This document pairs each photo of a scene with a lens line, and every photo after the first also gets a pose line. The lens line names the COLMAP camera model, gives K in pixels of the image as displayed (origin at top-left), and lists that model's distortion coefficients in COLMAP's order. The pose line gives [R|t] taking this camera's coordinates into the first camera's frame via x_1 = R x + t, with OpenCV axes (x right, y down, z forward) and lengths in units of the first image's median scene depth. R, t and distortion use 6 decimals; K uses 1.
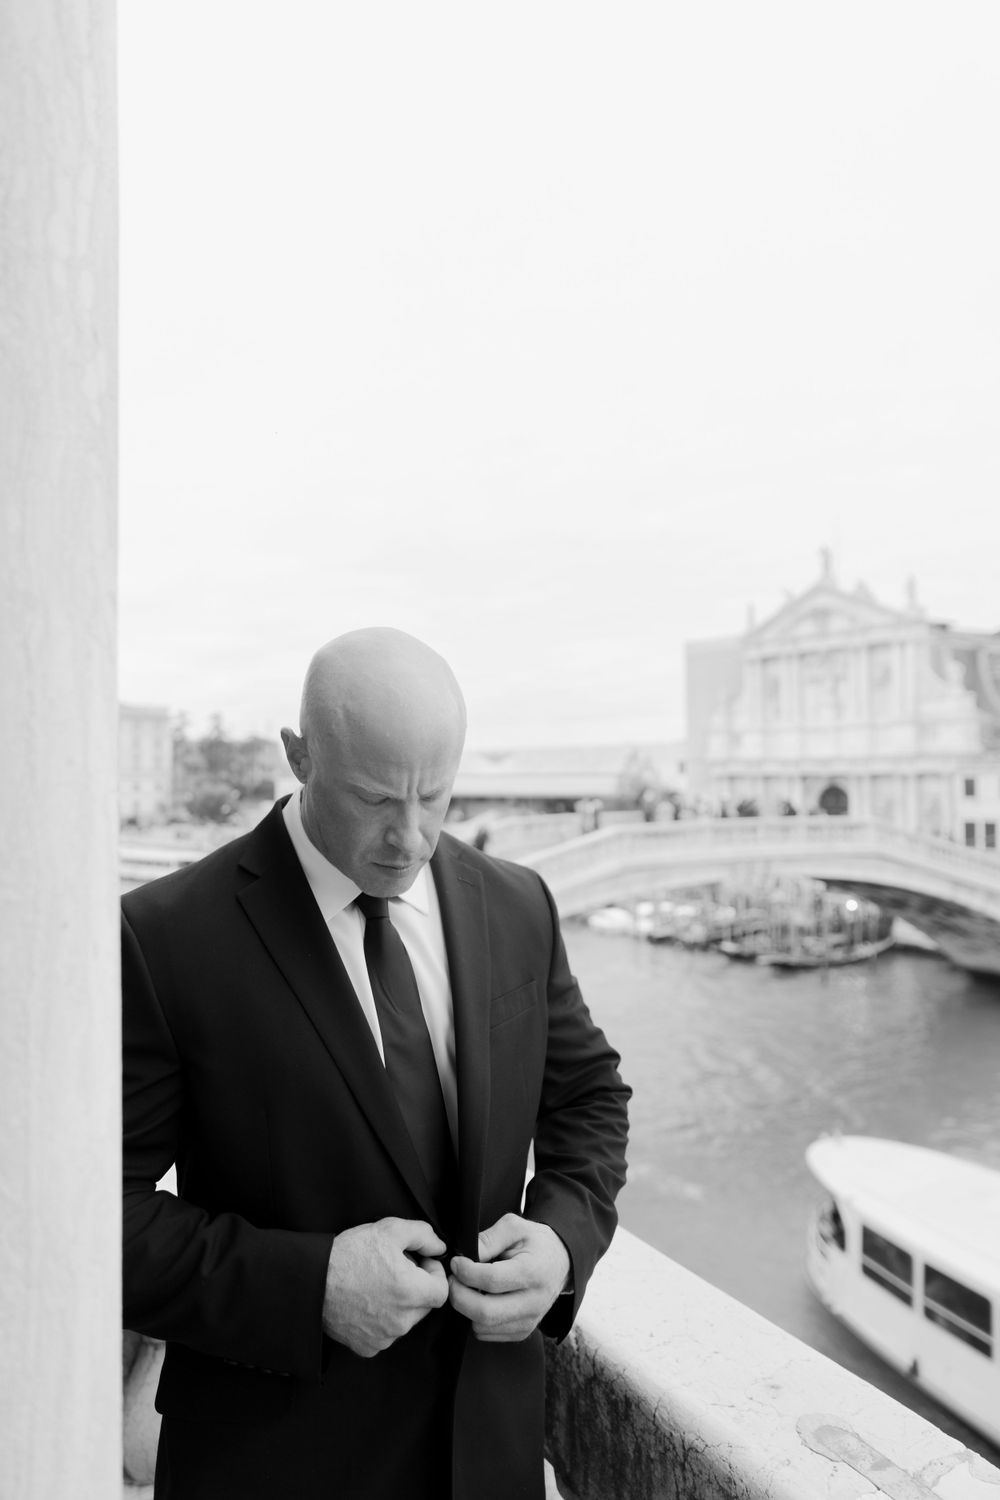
lens RADIAL K [[973.7, 0, 500.0], [0, 973.7, 750.0], [0, 0, 1]] dist [-0.000255, -0.000701]
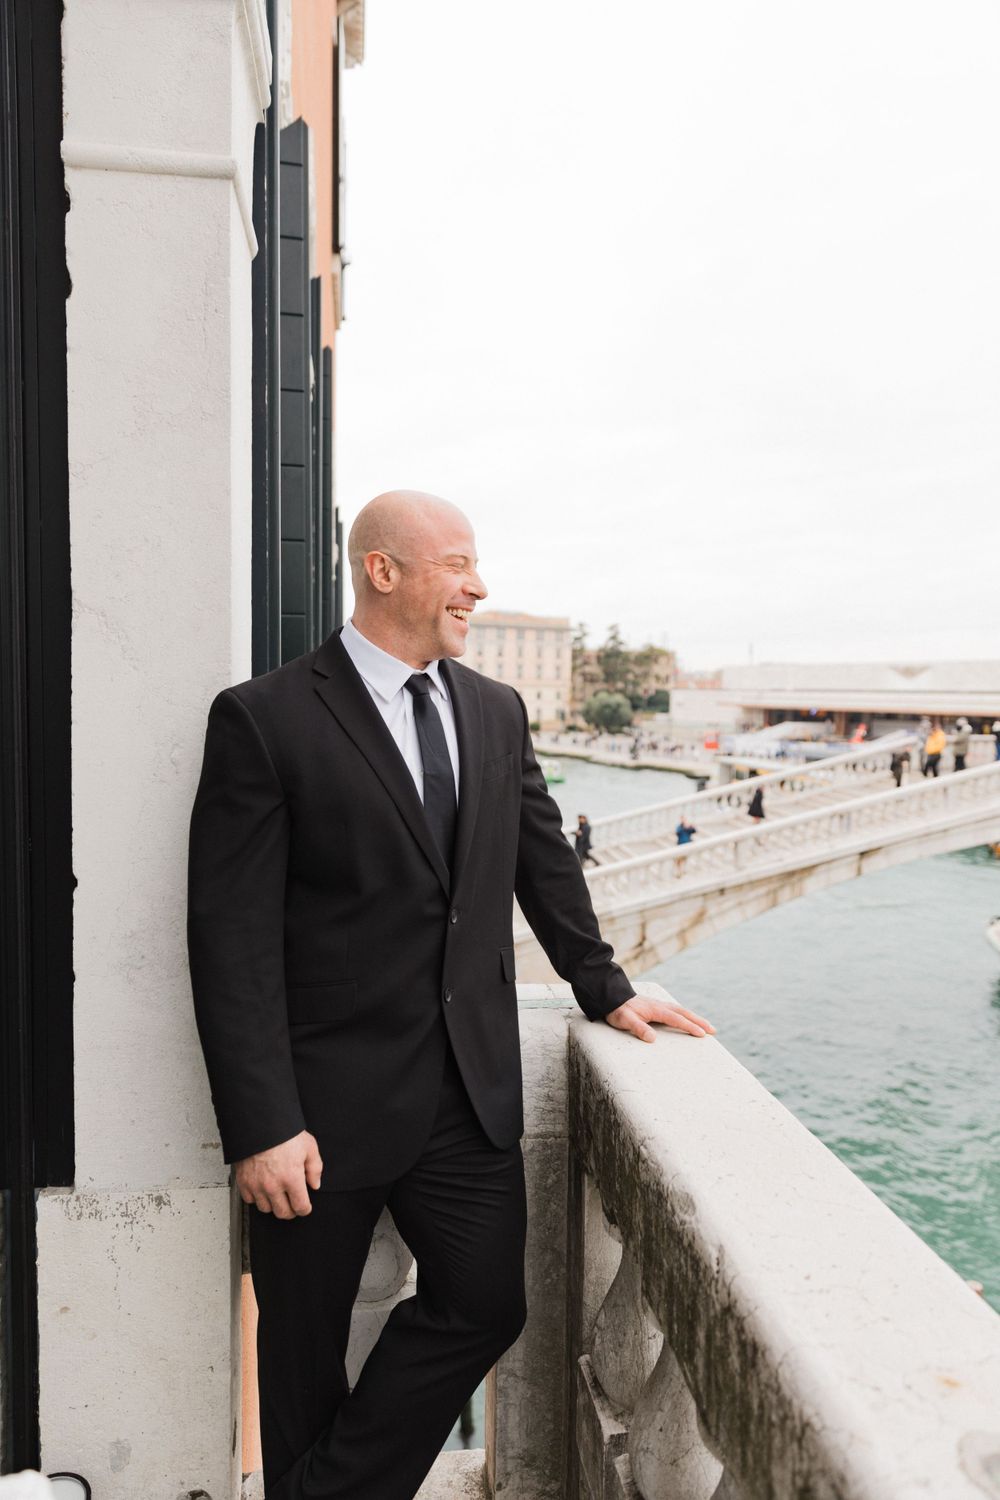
lens RADIAL K [[981.0, 0, 500.0], [0, 981.0, 750.0], [0, 0, 1]] dist [0.001976, 0.002833]
pose [[0.920587, 0.041238, -0.388354, 0.217886], [-0.006645, 0.995919, 0.090001, 0.104635], [0.390481, -0.080273, 0.917104, 0.205842]]
